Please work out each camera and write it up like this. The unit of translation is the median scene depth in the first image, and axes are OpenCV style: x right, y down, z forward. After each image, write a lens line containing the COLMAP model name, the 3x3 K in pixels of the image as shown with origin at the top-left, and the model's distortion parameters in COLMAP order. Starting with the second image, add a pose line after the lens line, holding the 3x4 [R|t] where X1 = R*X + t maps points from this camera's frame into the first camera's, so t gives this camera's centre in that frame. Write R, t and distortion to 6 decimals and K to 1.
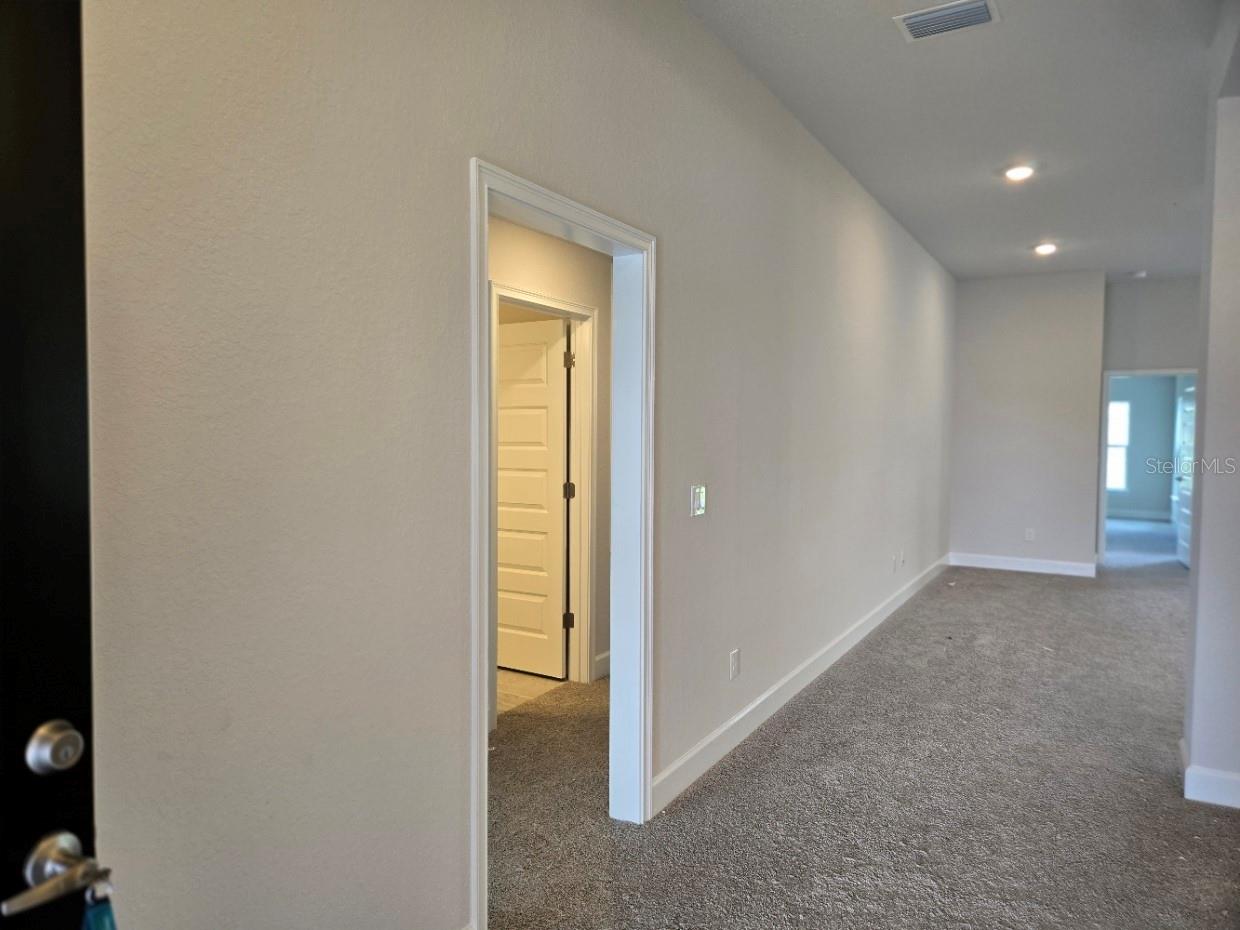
lens RADIAL K [[828.8, 0, 611.2], [0, 828.8, 472.1], [0, 0, 1]] dist [0.038936, -0.019769]
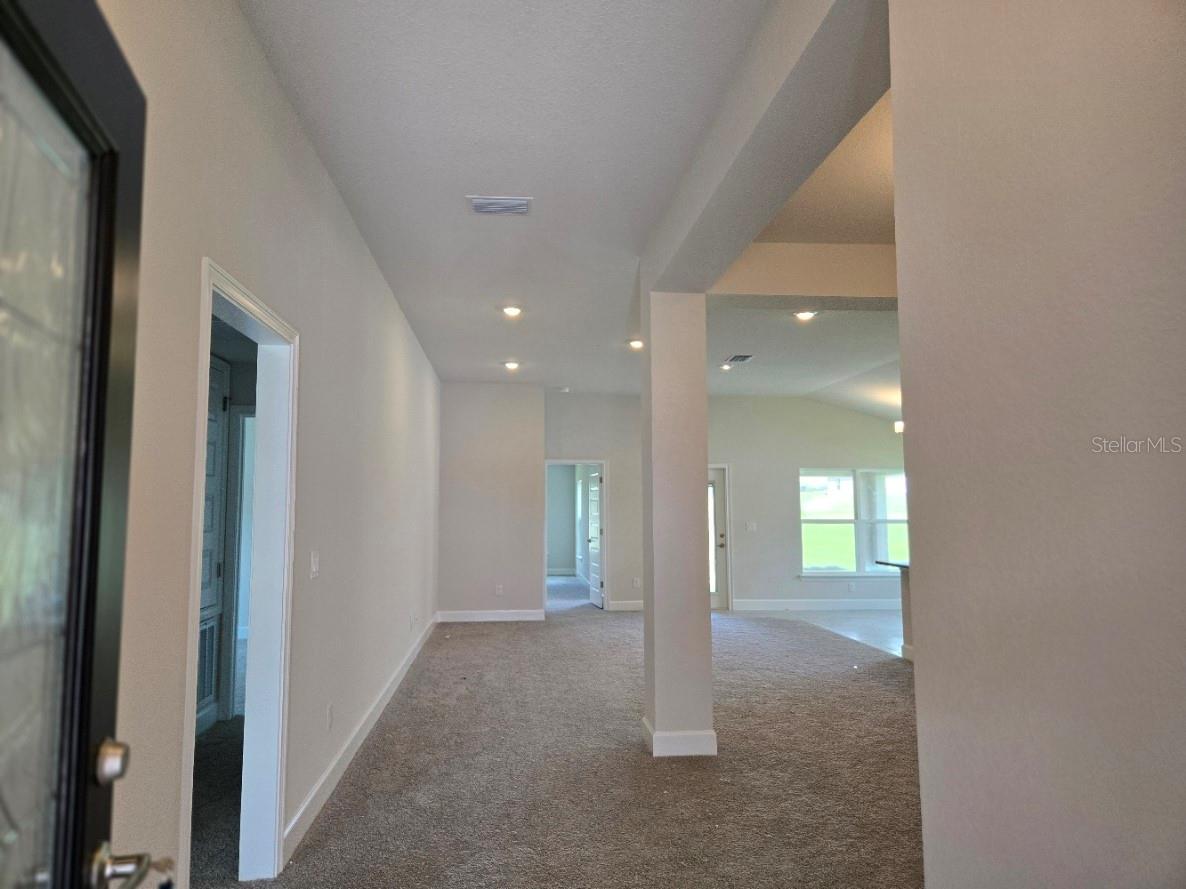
lens RADIAL K [[792.7, 0, 581.1], [0, 792.7, 445.2], [0, 0, 1]] dist [0.038936, -0.019769]
pose [[0.811413, 0.038151, 0.583226, -0.120085], [0.038541, 0.992203, -0.118524, 0.008209], [-0.583201, 0.118650, 0.803616, -0.045482]]
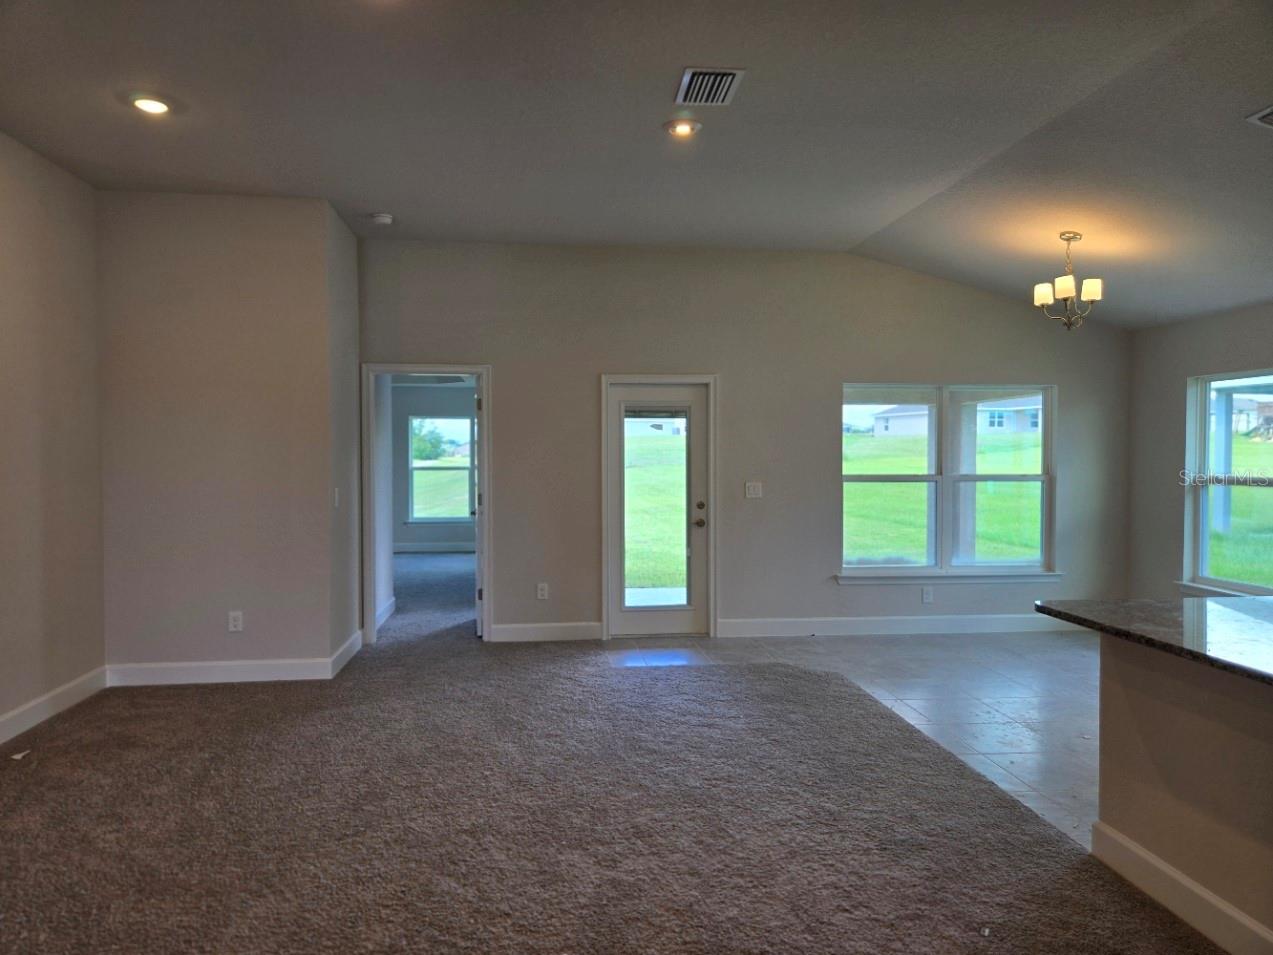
lens RADIAL K [[850.9, 0, 638.9], [0, 850.9, 482.0], [0, 0, 1]] dist [0.038936, -0.019769]
pose [[0.791032, -0.027565, 0.611154, 0.463493], [0.037241, 0.999301, -0.003131, -0.017677], [-0.610641, 0.025236, 0.791506, 0.424228]]
